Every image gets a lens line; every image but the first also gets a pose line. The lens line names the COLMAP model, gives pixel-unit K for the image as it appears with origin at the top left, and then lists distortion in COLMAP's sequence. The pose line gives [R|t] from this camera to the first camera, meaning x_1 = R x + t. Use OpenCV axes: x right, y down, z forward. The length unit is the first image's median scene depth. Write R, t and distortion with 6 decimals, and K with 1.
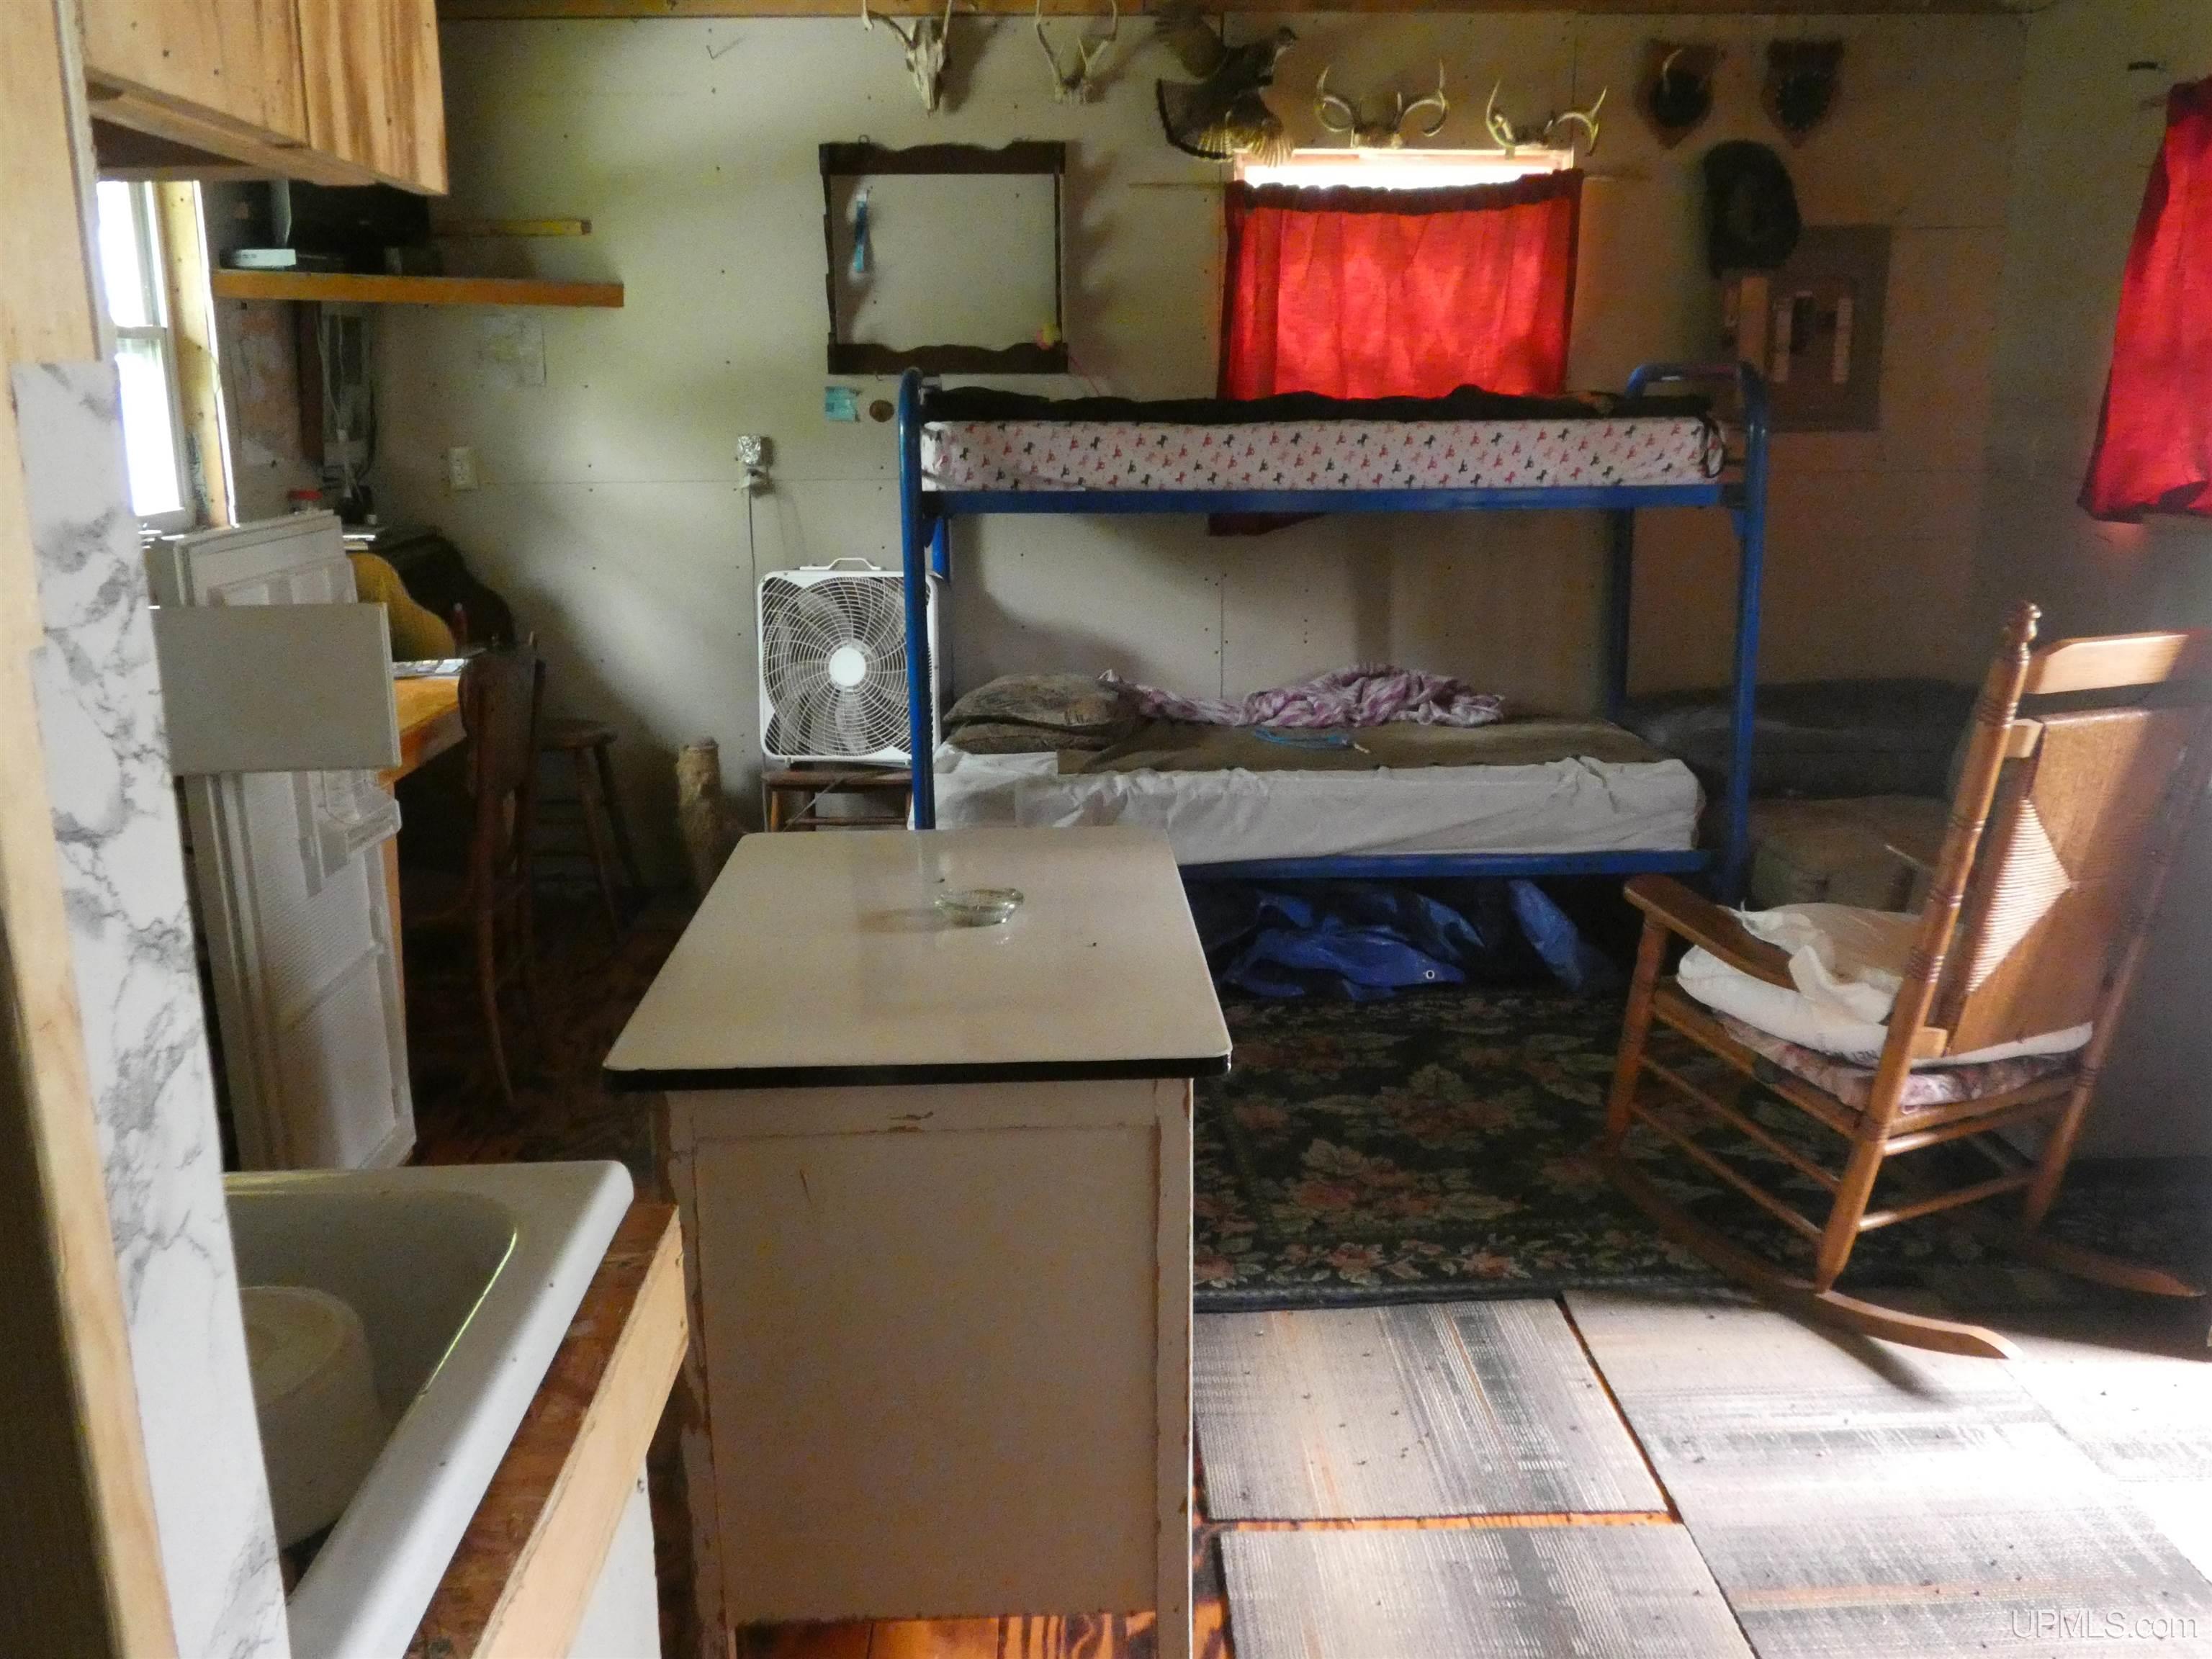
lens RADIAL K [[1932.9, 0, 1106.0], [0, 1932.9, 829.5], [0, 0, 1]] dist [-0.002126, 0.003009]
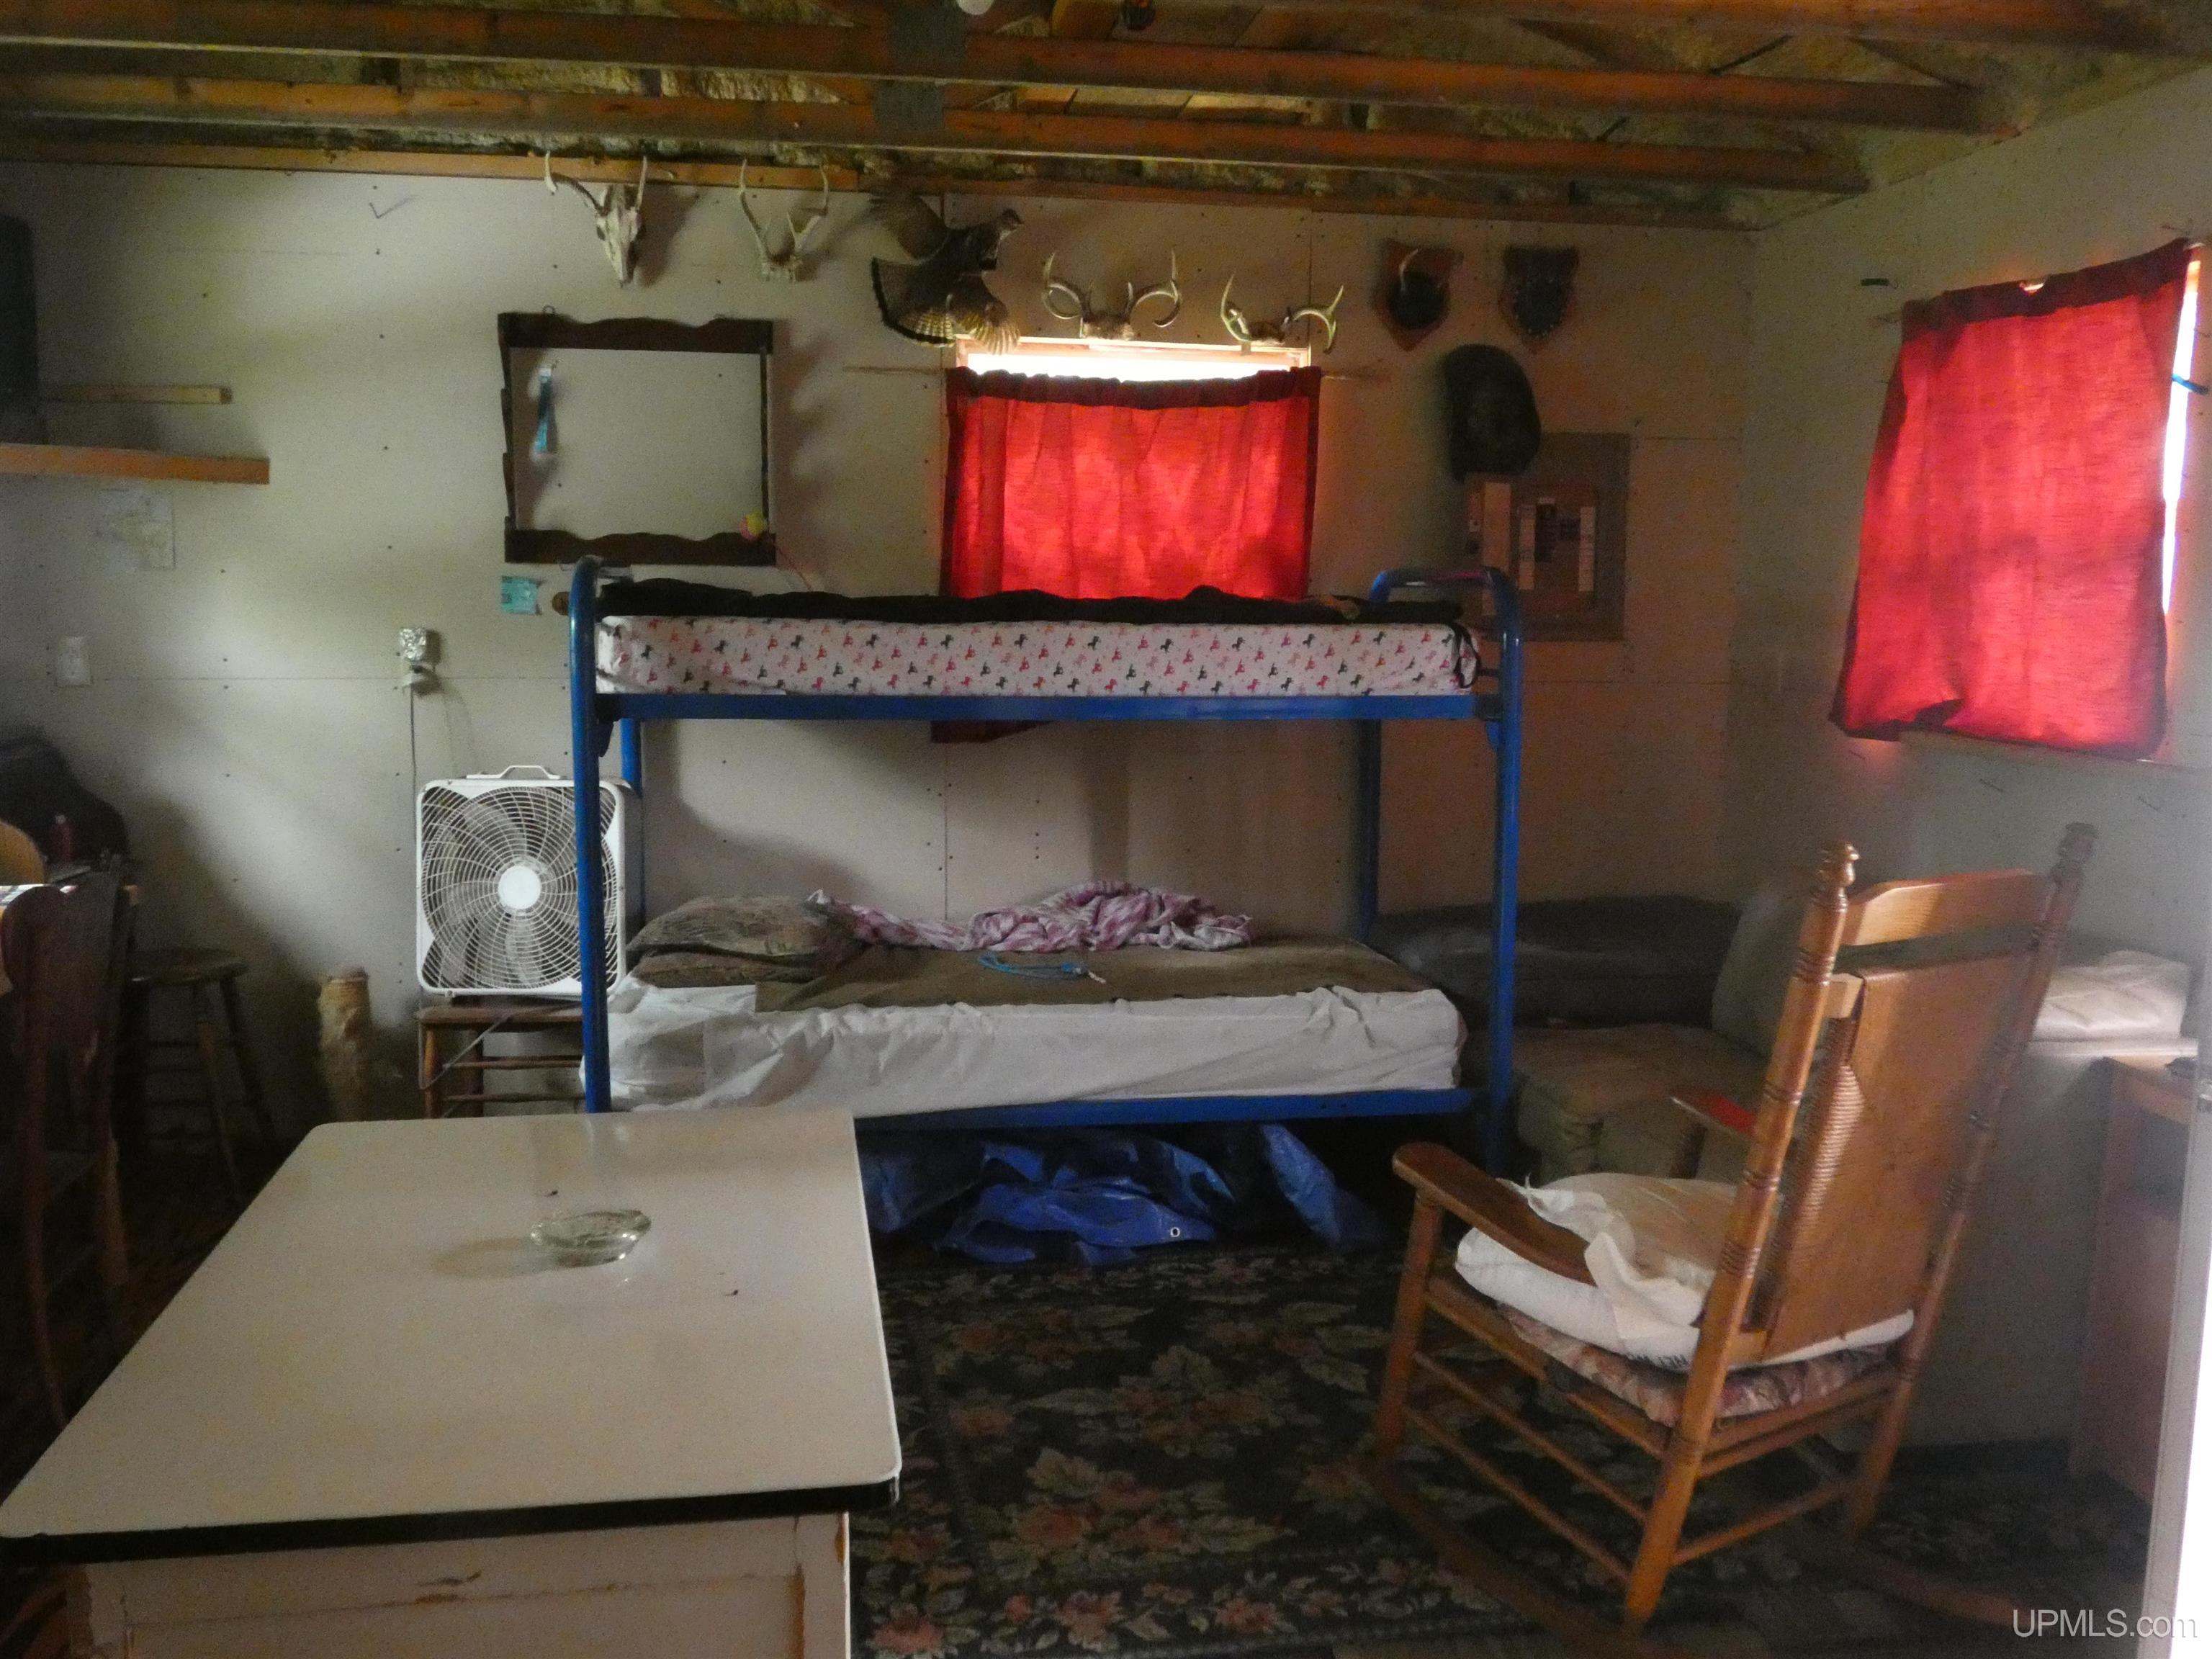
lens RADIAL K [[1908.4, 0, 1106.0], [0, 1908.4, 829.5], [0, 0, 1]] dist [-0.039739, 0.003760]
pose [[0.991658, 0.002134, 0.128882, 0.021789], [0.010575, 0.995145, -0.097849, -0.024670], [-0.128465, 0.098396, 0.986821, 0.114481]]
